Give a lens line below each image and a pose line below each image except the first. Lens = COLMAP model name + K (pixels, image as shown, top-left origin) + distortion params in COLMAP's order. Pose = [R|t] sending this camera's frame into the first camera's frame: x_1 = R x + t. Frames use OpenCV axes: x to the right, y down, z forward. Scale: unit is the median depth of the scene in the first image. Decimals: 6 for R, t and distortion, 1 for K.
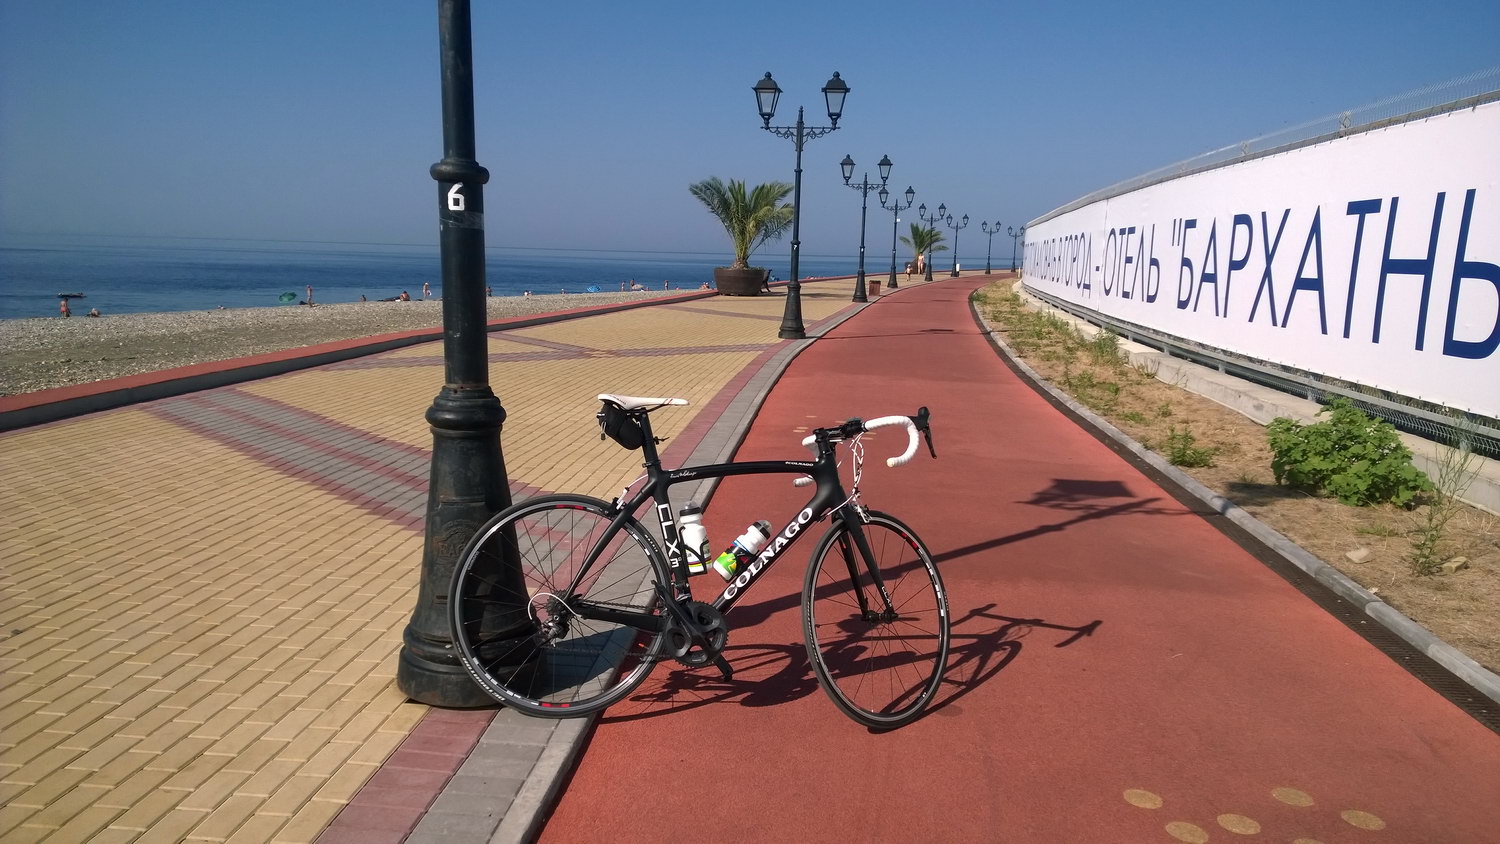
lens RADIAL K [[1088.5, 0, 751.1], [0, 1088.5, 452.7], [0, 0, 1]] dist [0.107849, -0.103622]
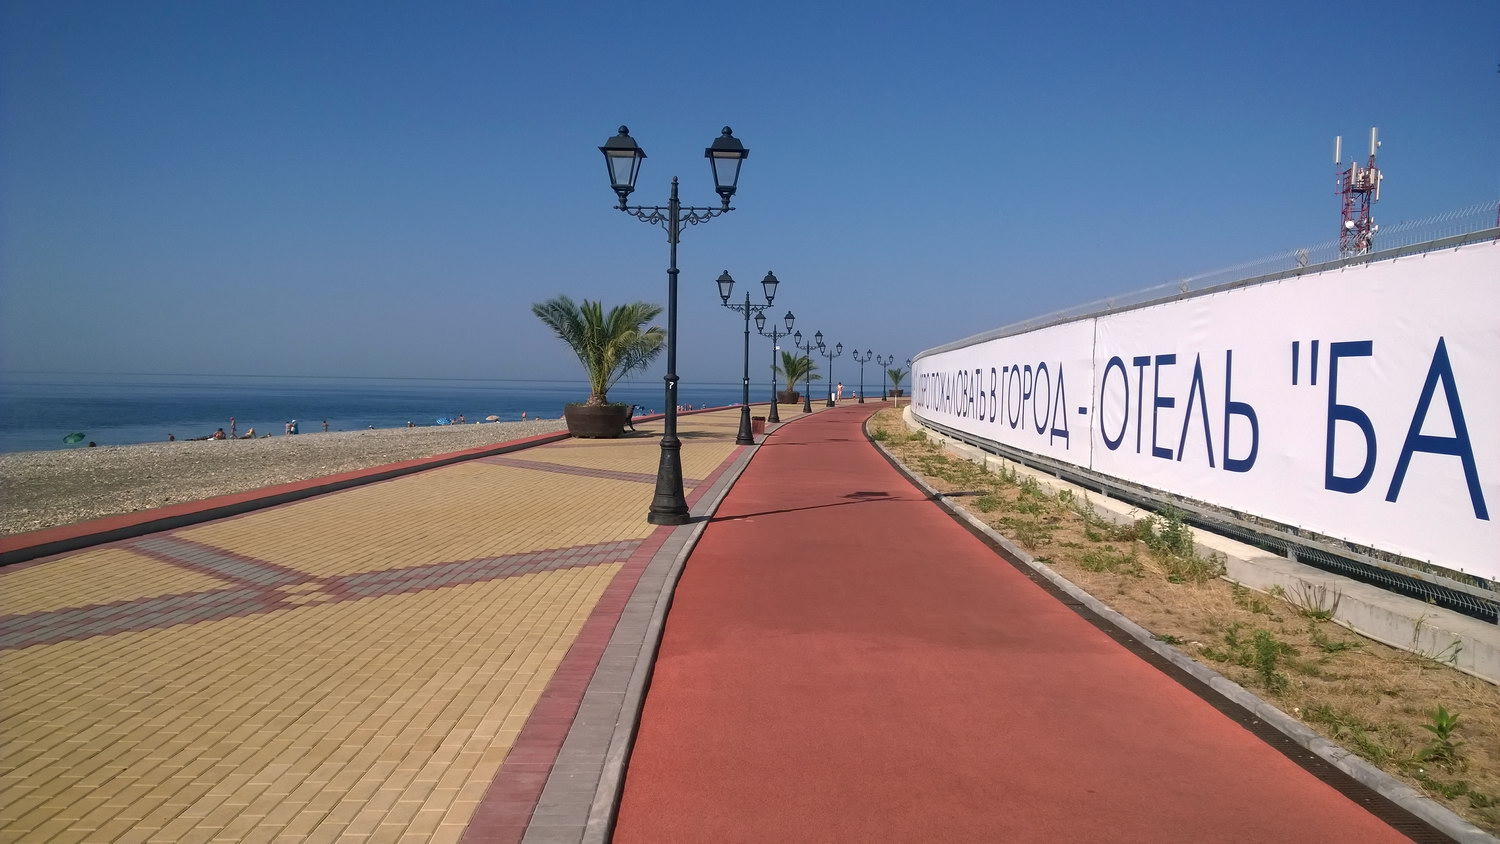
lens RADIAL K [[1088.5, 0, 751.1], [0, 1088.5, 452.7], [0, 0, 1]] dist [0.107849, -0.103622]
pose [[0.992391, -0.015324, 0.122172, 0.004520], [0.029185, 0.993225, -0.112487, -0.043178], [-0.119621, 0.115197, 0.986114, 0.210538]]
